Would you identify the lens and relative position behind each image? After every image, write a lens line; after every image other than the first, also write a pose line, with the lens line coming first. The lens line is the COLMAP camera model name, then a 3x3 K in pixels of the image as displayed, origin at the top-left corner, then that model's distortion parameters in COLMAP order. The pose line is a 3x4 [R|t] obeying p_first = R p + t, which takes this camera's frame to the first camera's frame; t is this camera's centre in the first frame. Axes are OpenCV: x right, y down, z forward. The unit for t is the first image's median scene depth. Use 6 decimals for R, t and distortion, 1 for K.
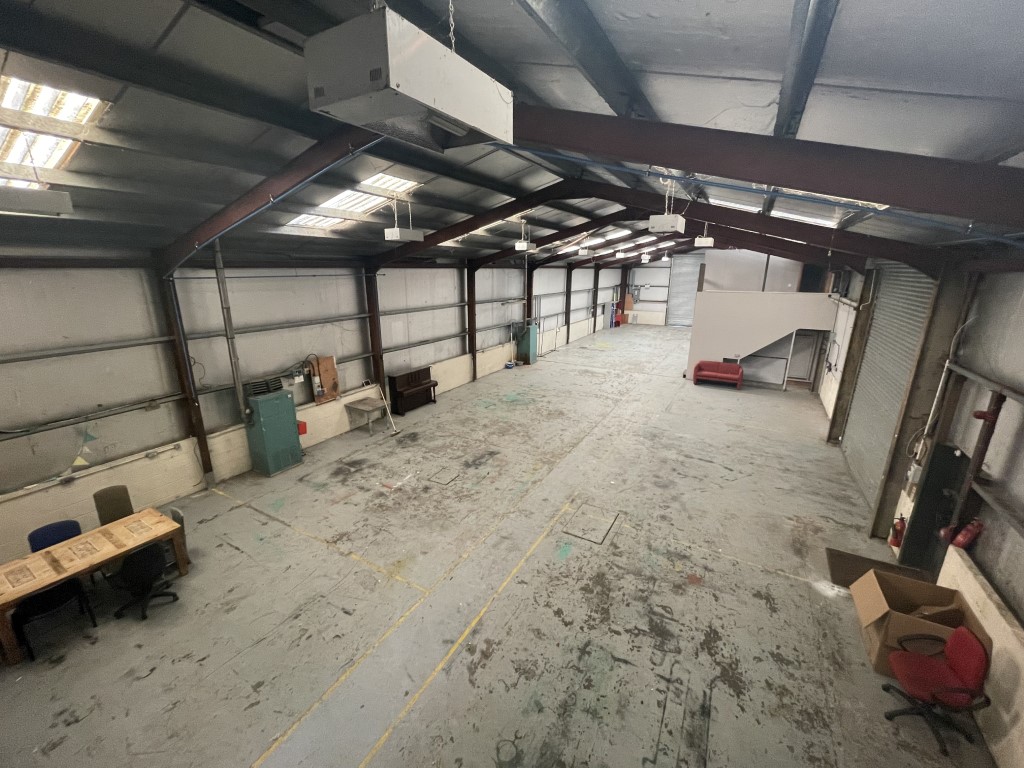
lens RADIAL K [[415.5, 0, 509.2], [0, 415.5, 383.9], [0, 0, 1]] dist [0.001520, -0.000643]
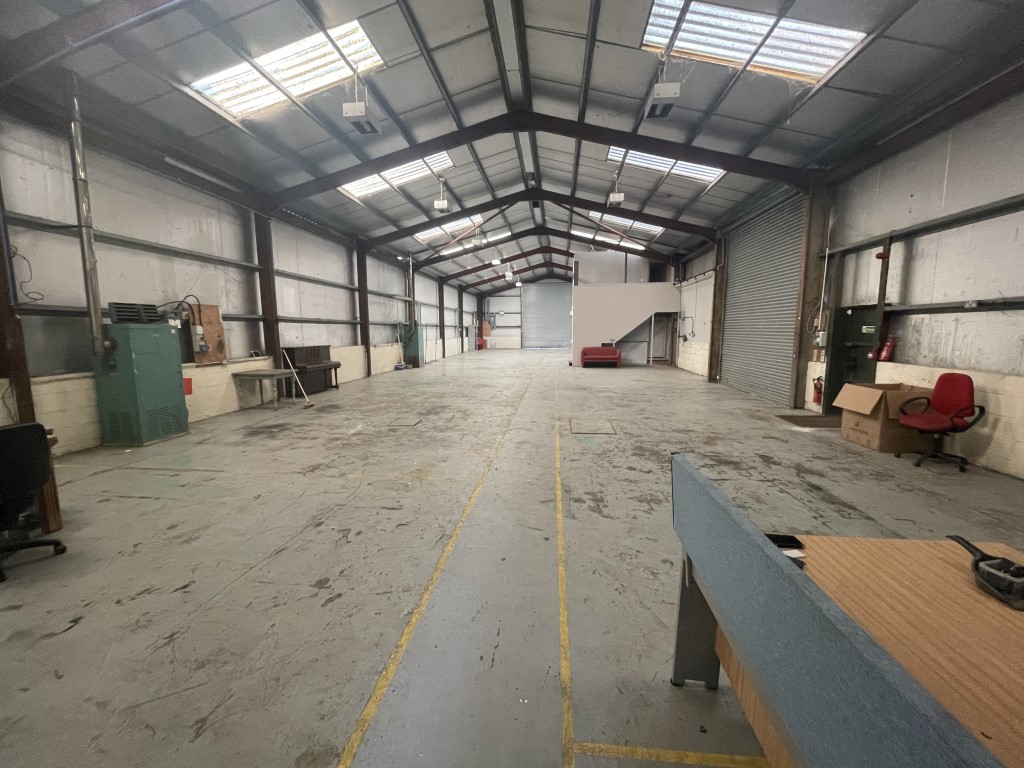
lens RADIAL K [[415.5, 0, 509.7], [0, 415.5, 382.5], [0, 0, 1]] dist [0.001520, -0.000643]
pose [[0.919033, -0.058344, 0.389839, -0.240171], [0.114277, 0.985949, -0.121844, 0.228092], [-0.377252, 0.156529, 0.912787, 0.124347]]
